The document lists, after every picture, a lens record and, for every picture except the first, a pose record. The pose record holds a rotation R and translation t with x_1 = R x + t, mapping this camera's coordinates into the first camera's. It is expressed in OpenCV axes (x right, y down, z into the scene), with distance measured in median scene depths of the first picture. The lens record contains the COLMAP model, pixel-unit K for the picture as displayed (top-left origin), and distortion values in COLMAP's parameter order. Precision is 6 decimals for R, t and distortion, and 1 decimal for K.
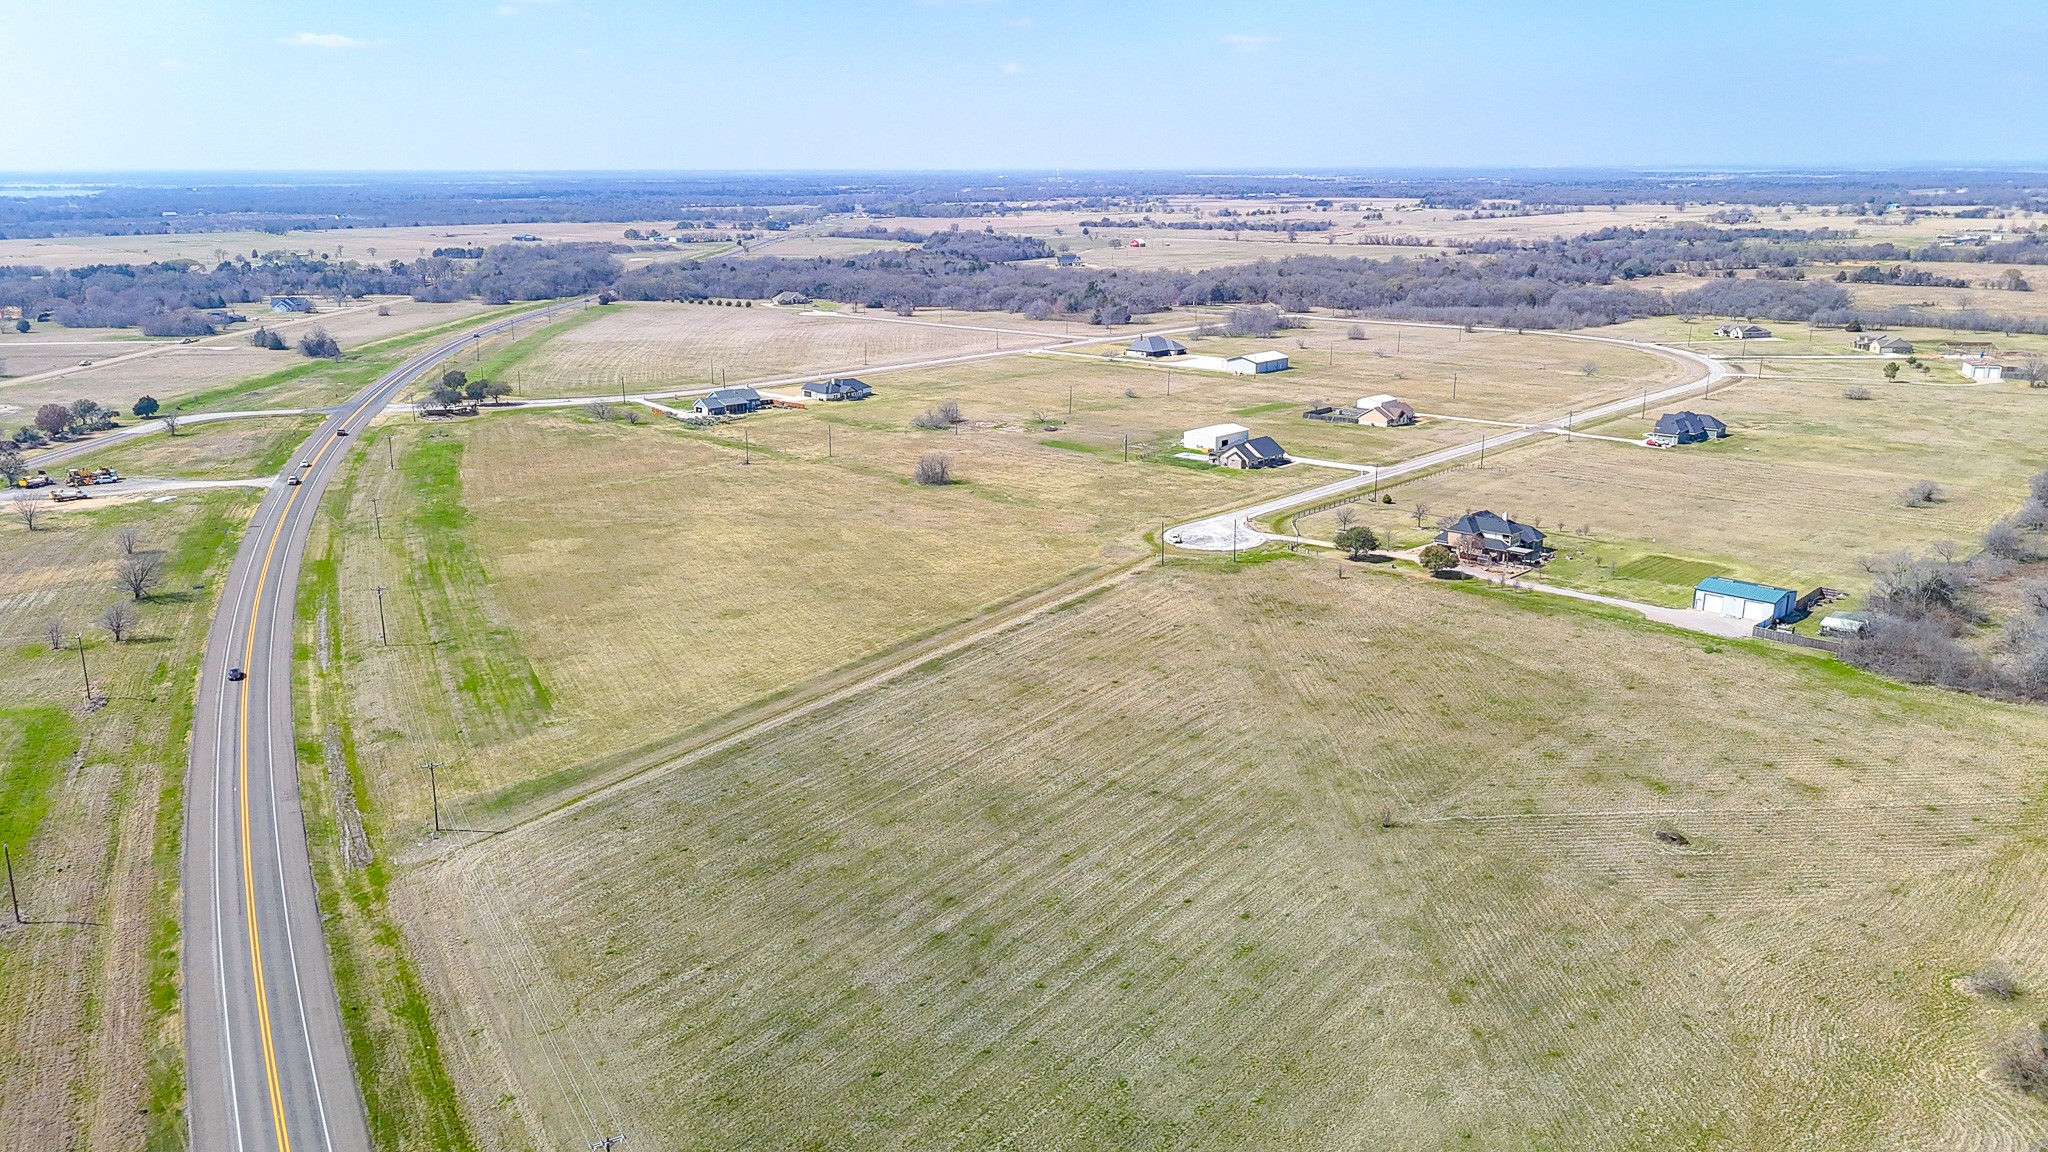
lens RADIAL K [[1496.0, 0, 1028.1], [0, 1496.0, 580.1], [0, 0, 1]] dist [0.075622, -0.068877]
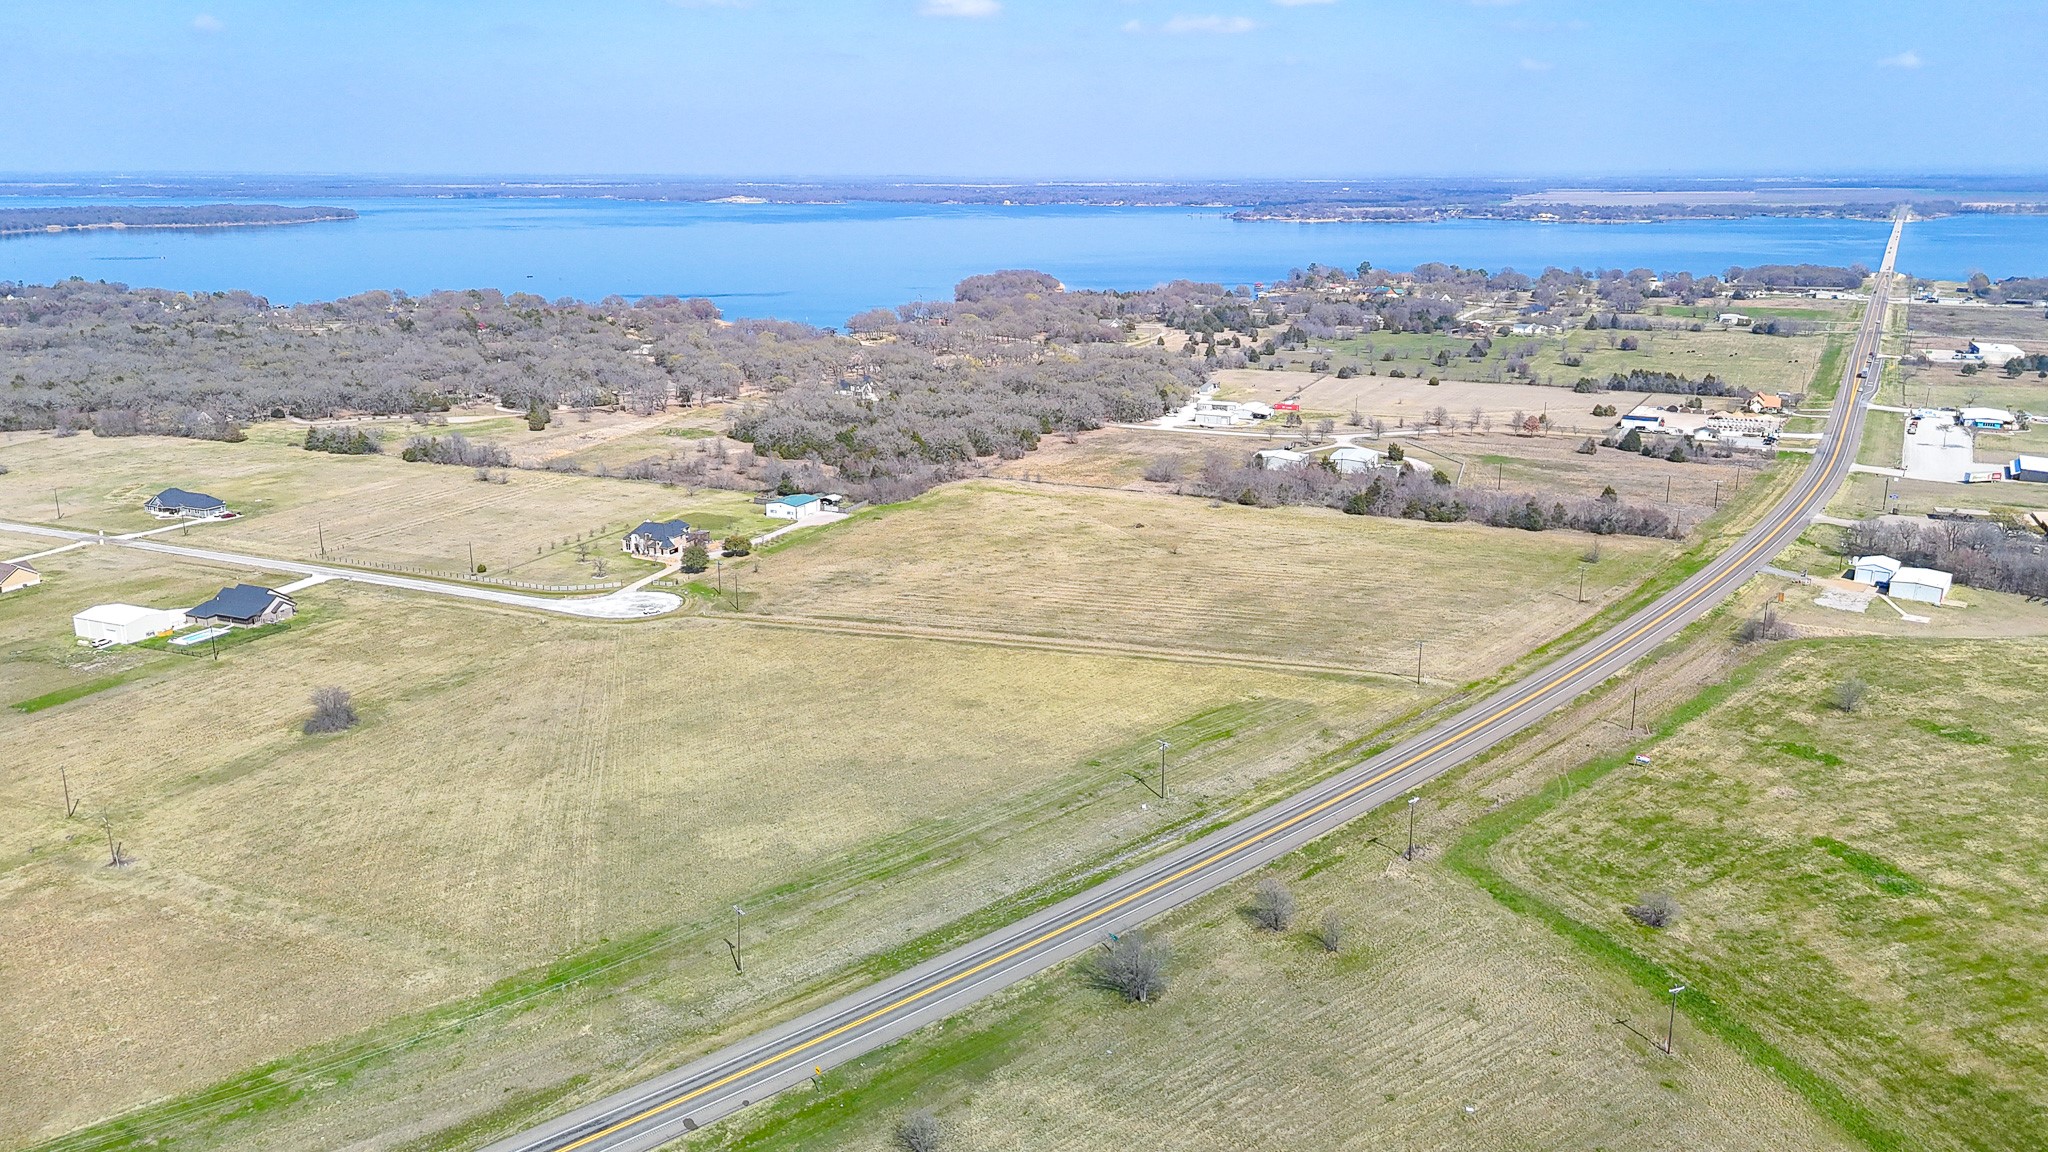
lens RADIAL K [[1496.0, 0, 1017.1], [0, 1496.0, 573.5], [0, 0, 1]] dist [0.075622, -0.068877]
pose [[-0.320435, -0.243375, 0.915472, -1.060246], [0.258224, 0.907389, 0.331610, -0.373279], [-0.911395, 0.342657, -0.227914, 1.058760]]
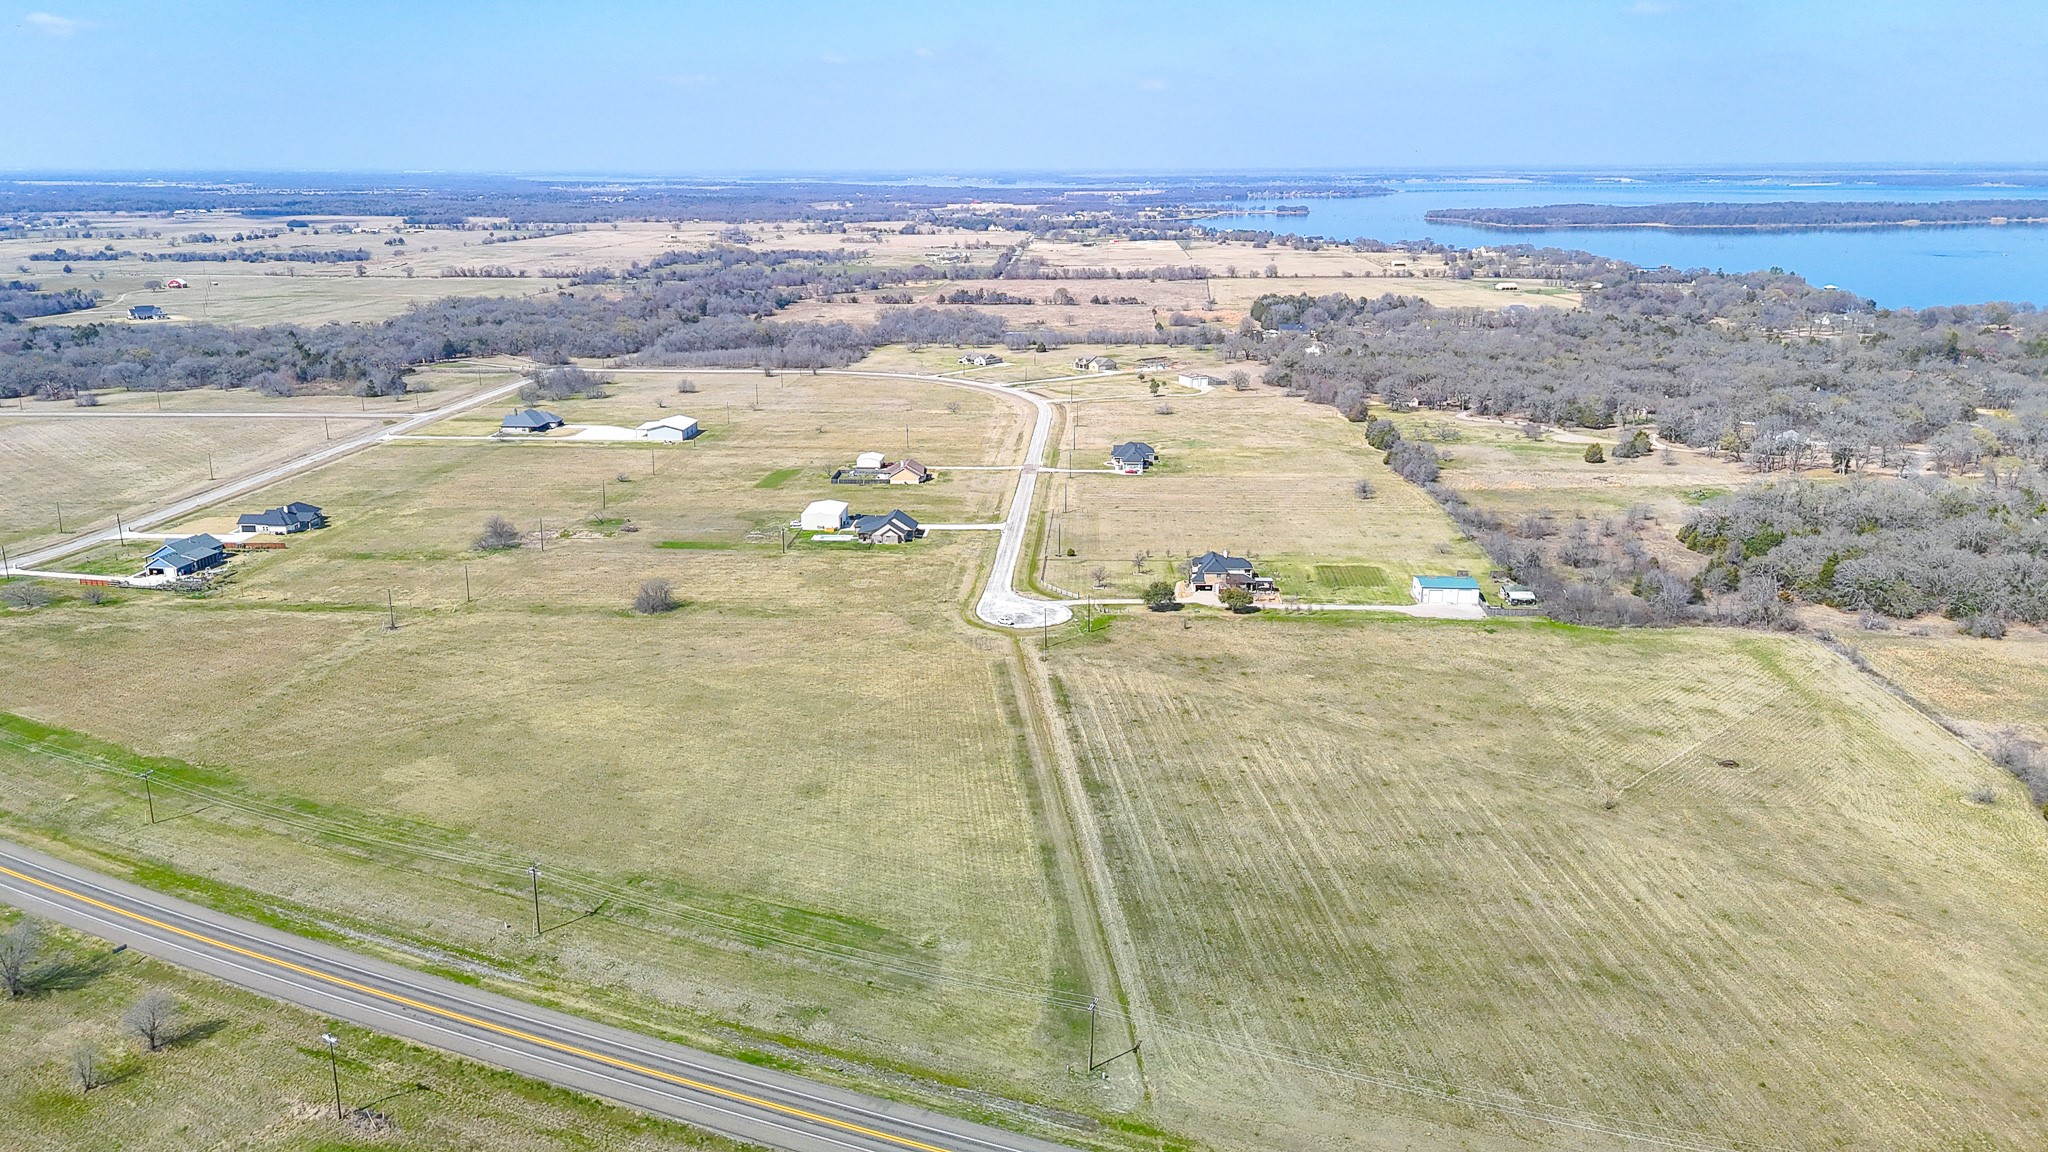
lens RADIAL K [[1496.0, 0, 1024.5], [0, 1496.0, 579.2], [0, 0, 1]] dist [0.075622, -0.068877]
pose [[0.767658, -0.169356, 0.618077, -0.584169], [0.171209, 0.983592, 0.056866, -0.123411], [-0.617567, 0.062167, 0.784058, 0.154527]]
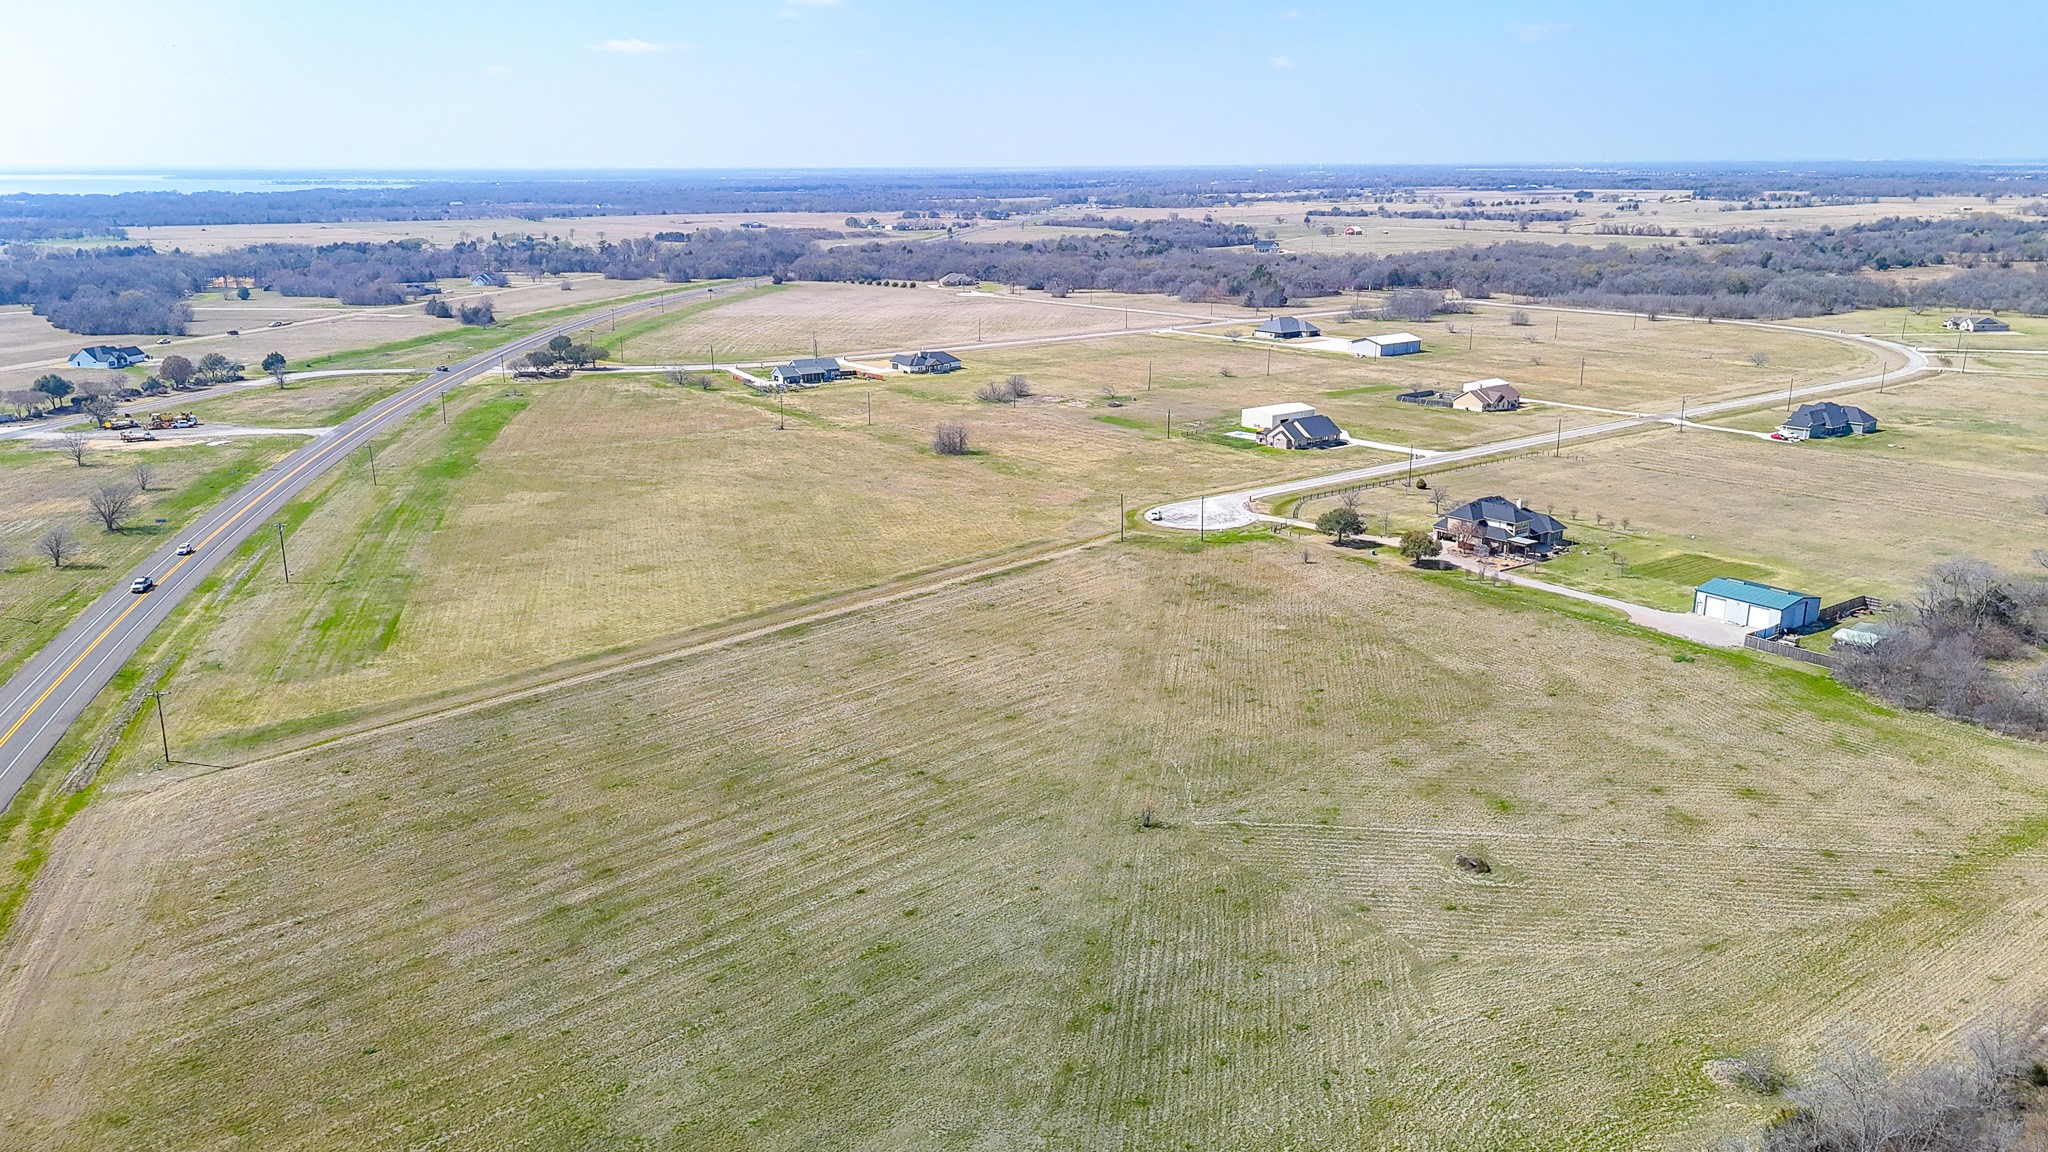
lens RADIAL K [[1496.0, 0, 1029.3], [0, 1496.0, 573.6], [0, 0, 1]] dist [0.075622, -0.068877]
pose [[0.984985, 0.044985, -0.166675, 0.188561], [-0.045390, 0.998968, 0.001382, 0.011303], [0.166566, 0.006204, 0.986011, 0.078172]]
